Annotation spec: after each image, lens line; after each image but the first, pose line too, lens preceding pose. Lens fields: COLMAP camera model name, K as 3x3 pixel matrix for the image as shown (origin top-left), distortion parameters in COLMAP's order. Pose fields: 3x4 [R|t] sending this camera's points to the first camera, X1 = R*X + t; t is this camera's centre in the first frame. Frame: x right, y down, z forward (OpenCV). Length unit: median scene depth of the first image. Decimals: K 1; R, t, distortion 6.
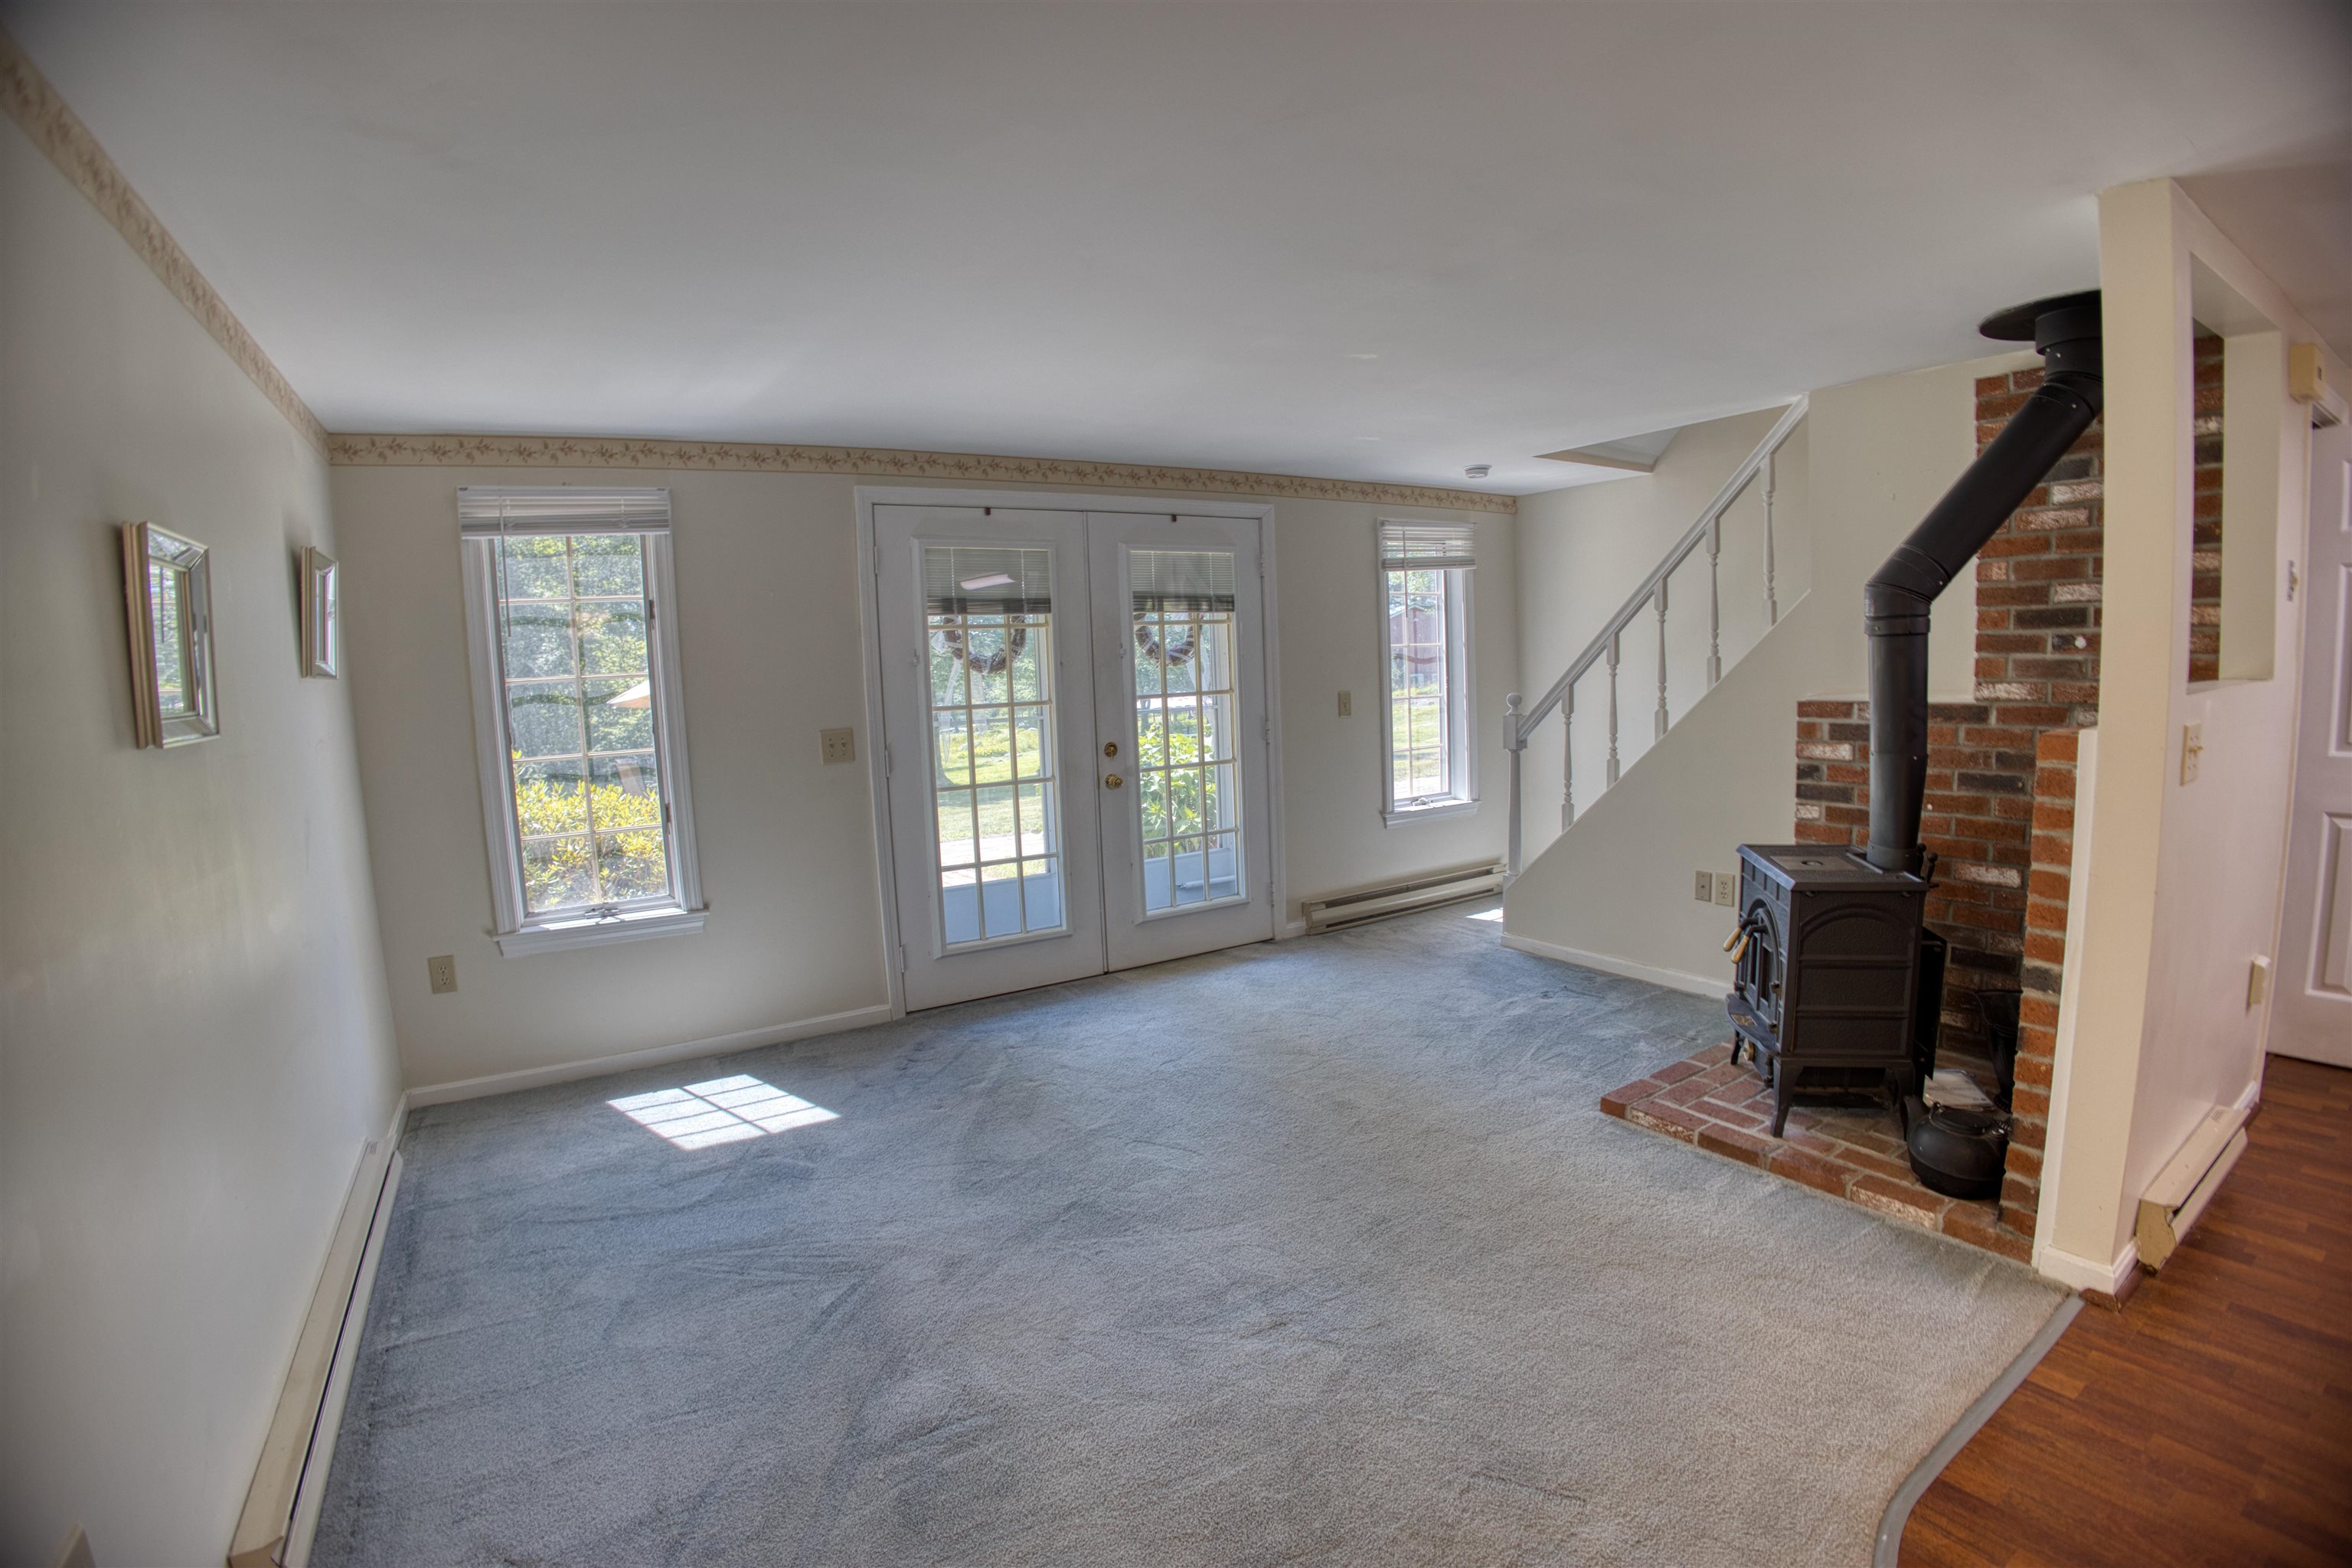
lens RADIAL K [[1077.7, 0, 1181.1], [0, 1077.7, 788.2], [0, 0, 1]] dist [-0.143152, 0.031969]
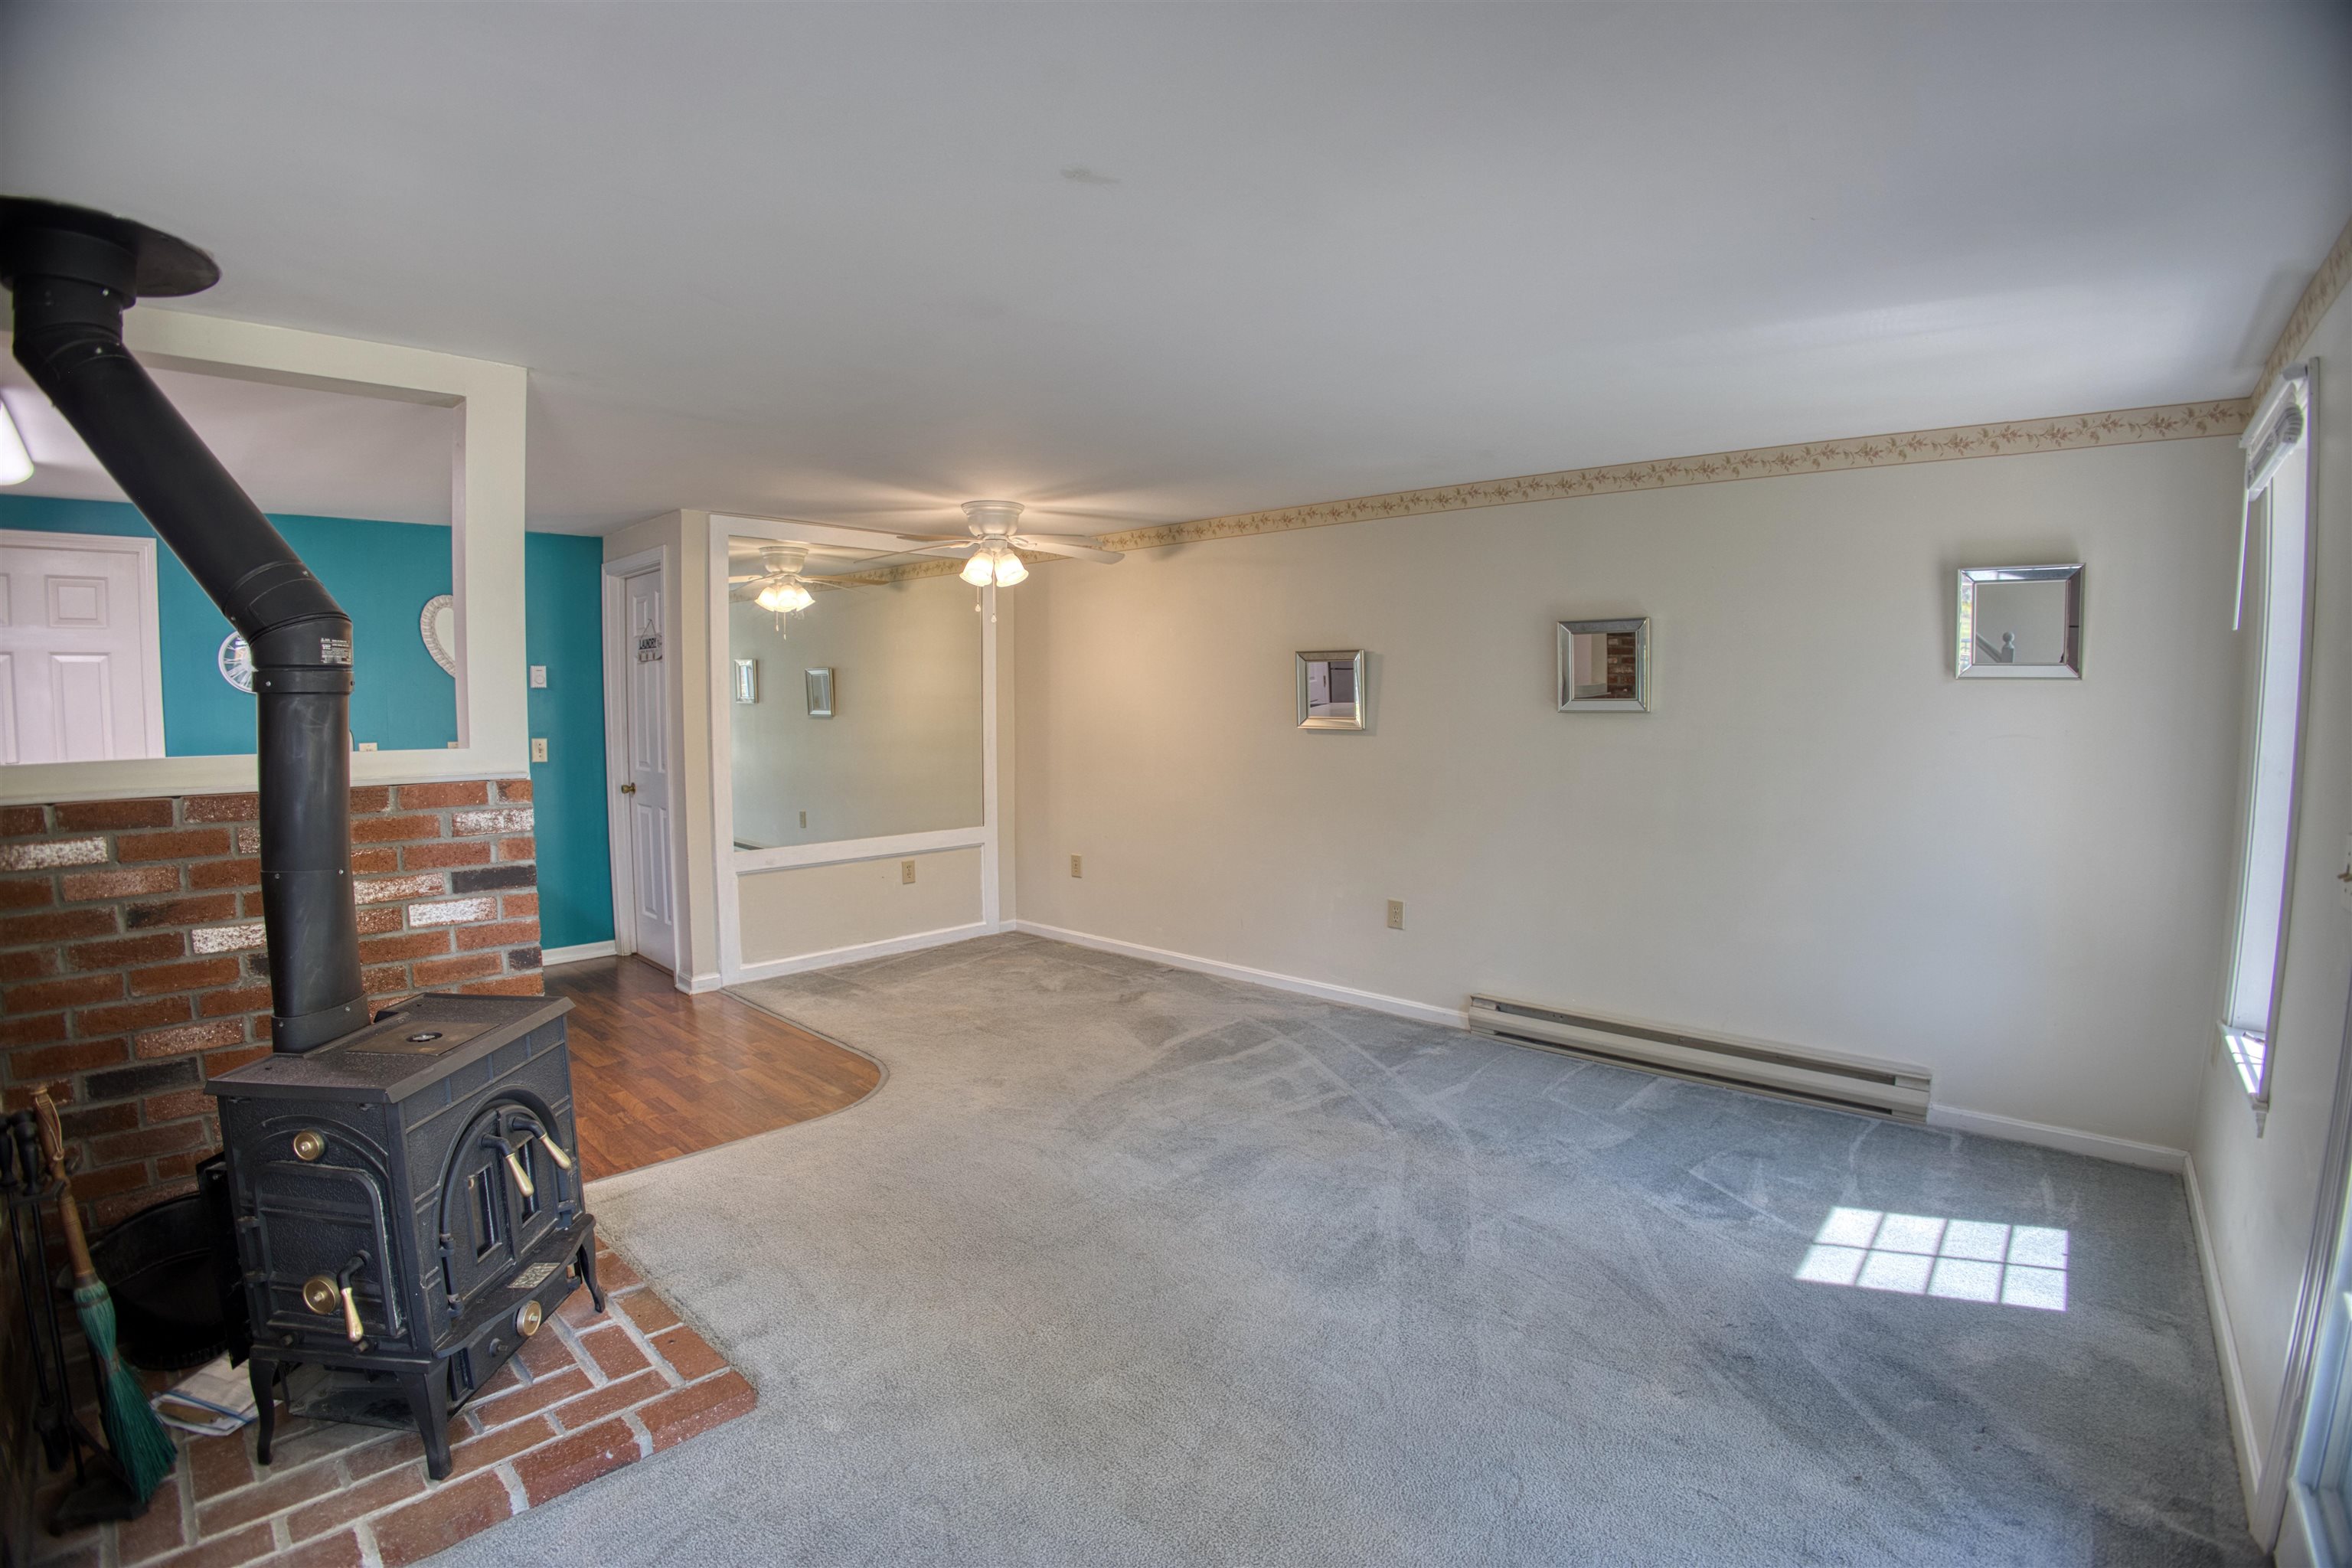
lens RADIAL K [[1077.7, 0, 1181.1], [0, 1077.7, 788.2], [0, 0, 1]] dist [-0.143152, 0.031969]
pose [[-0.963452, 0.061058, -0.260831, 0.248877], [0.006978, 0.979068, 0.203414, -0.169691], [0.267791, 0.194159, -0.943711, 1.380387]]
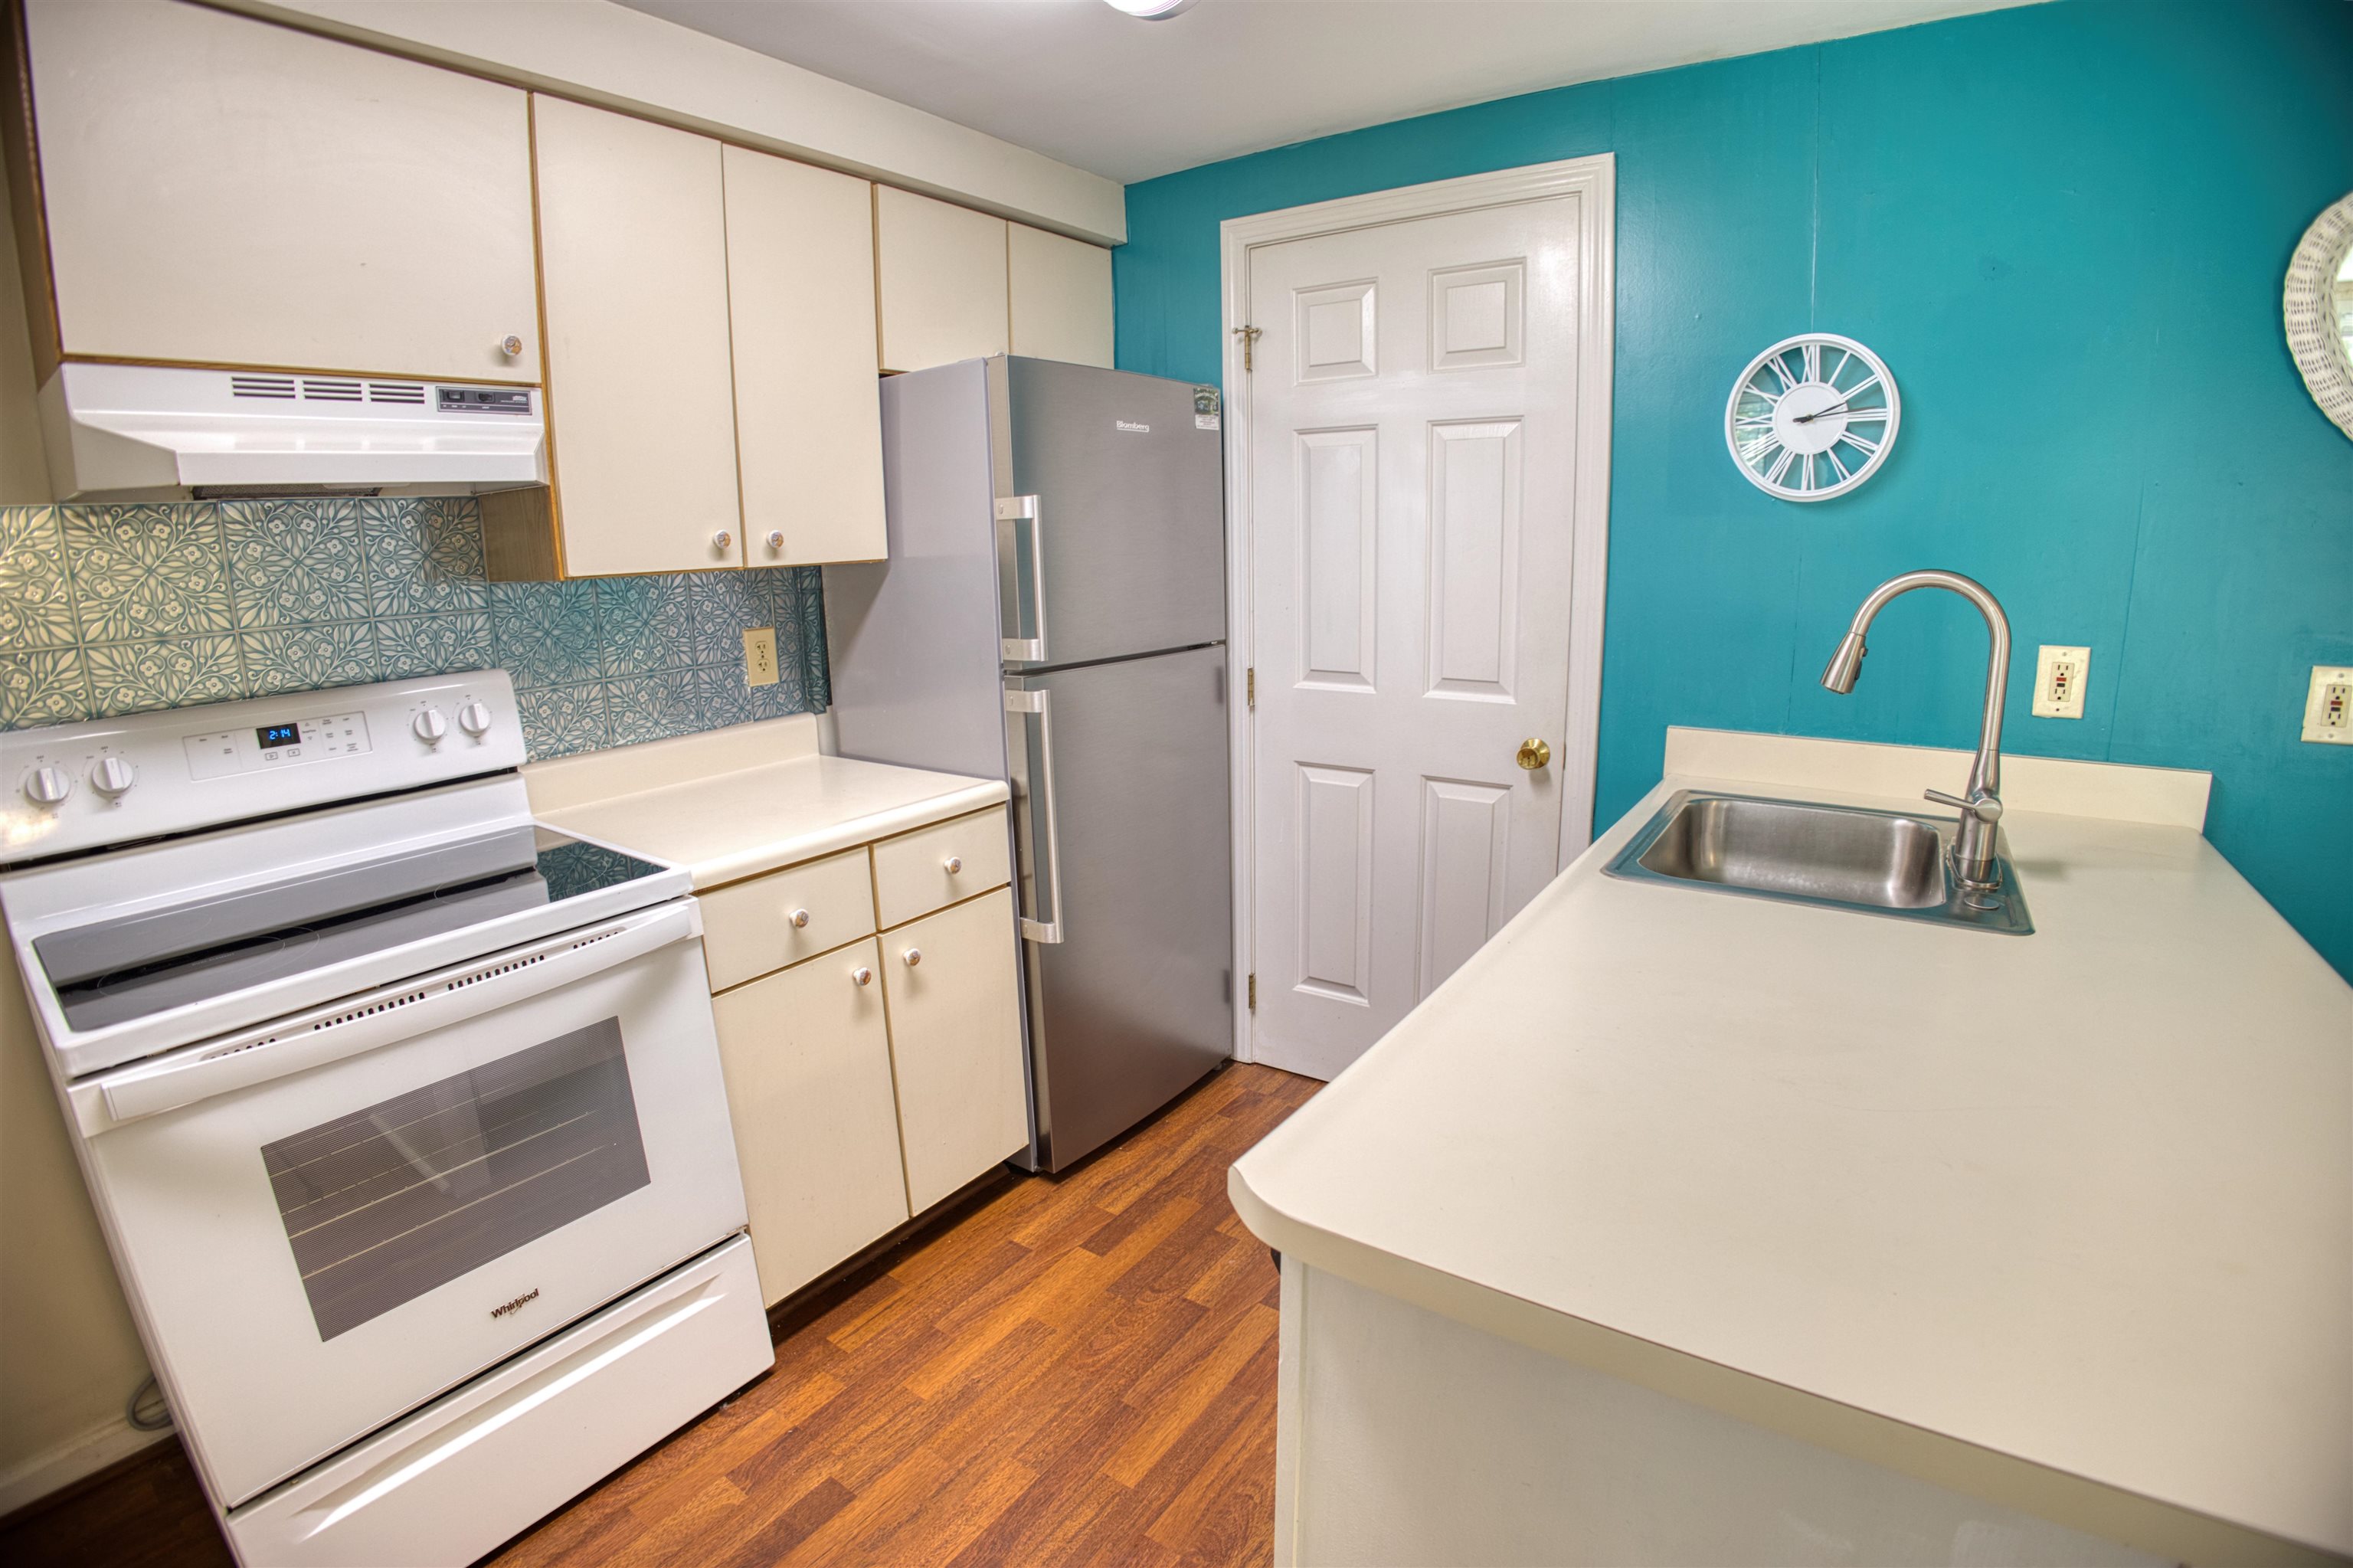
lens RADIAL K [[1079.6, 0, 1180.9], [0, 1079.6, 787.0], [0, 0, 1]] dist [-0.152815, 0.040140]
pose [[-0.386755, -0.157275, 0.908672, 0.677219], [0.141089, 0.963658, 0.226843, -0.068443], [-0.911326, 0.215937, -0.350509, 0.398053]]
